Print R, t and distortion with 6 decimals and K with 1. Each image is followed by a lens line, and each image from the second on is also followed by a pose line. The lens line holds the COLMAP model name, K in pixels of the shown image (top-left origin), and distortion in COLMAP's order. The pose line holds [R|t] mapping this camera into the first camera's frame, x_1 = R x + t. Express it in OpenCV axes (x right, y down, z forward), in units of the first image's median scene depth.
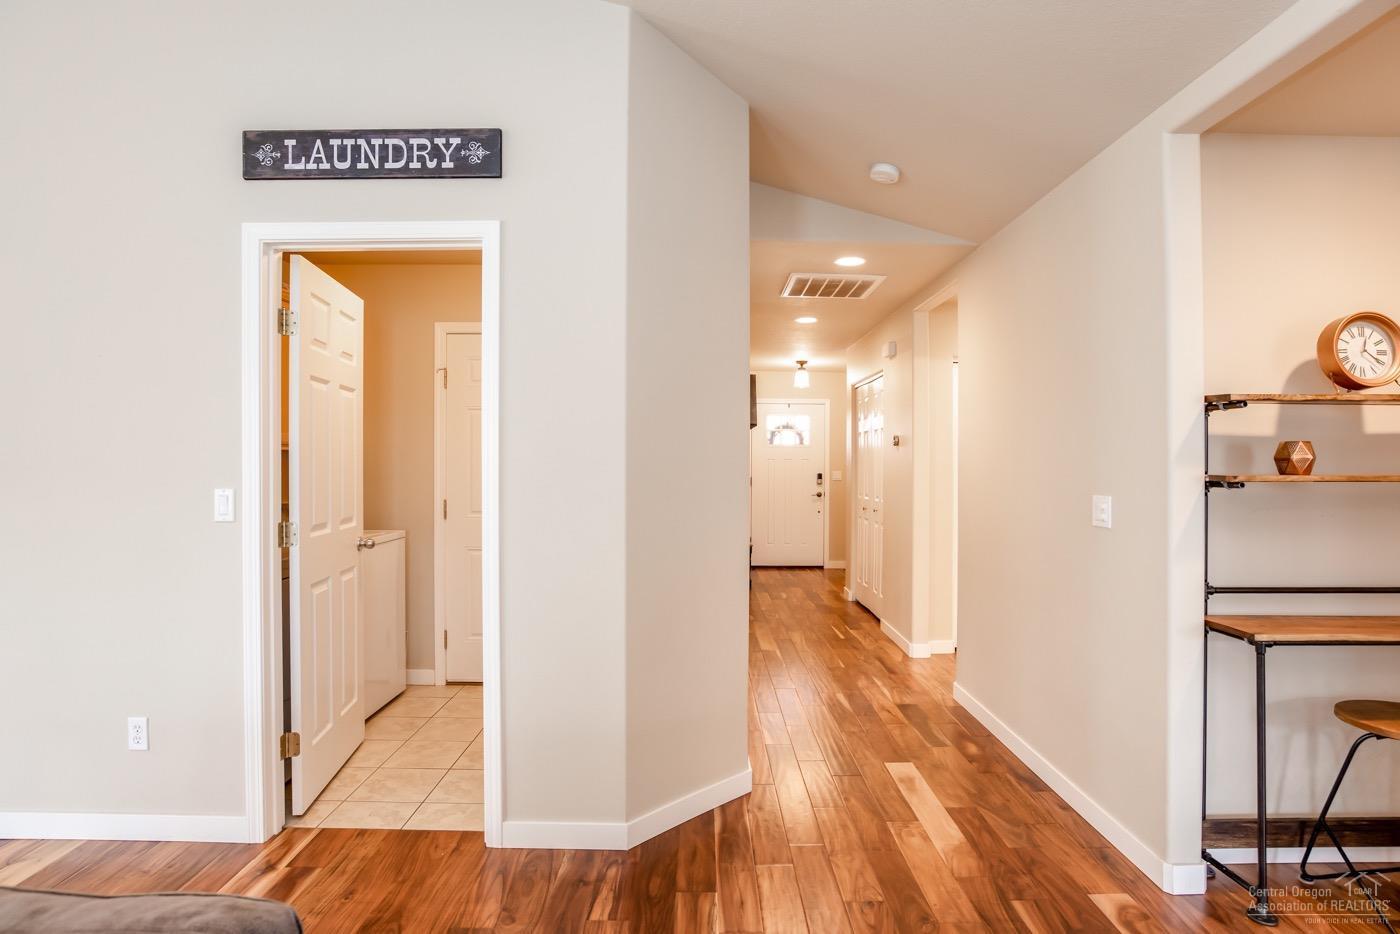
lens RADIAL K [[731.9, 0, 707.2], [0, 731.9, 476.3], [0, 0, 1]] dist [-0.066342, 0.028940]
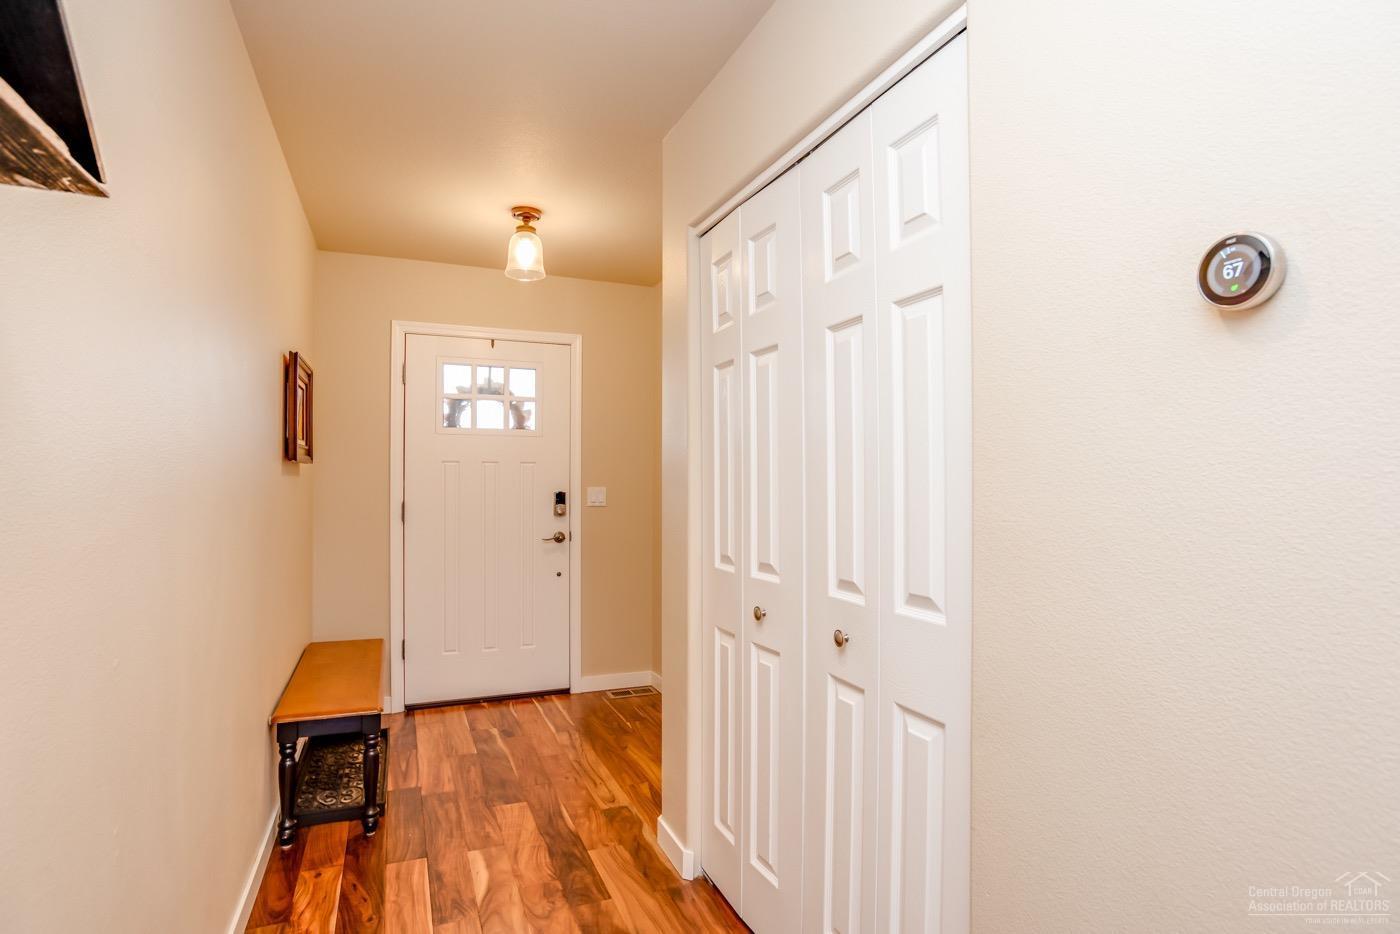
lens RADIAL K [[731.9, 0, 707.2], [0, 731.9, 476.3], [0, 0, 1]] dist [-0.066342, 0.028940]
pose [[0.922682, -0.004315, 0.385538, 0.060662], [0.009167, 0.999900, -0.010748, -0.008277], [-0.385453, 0.013451, 0.922629, 0.533158]]
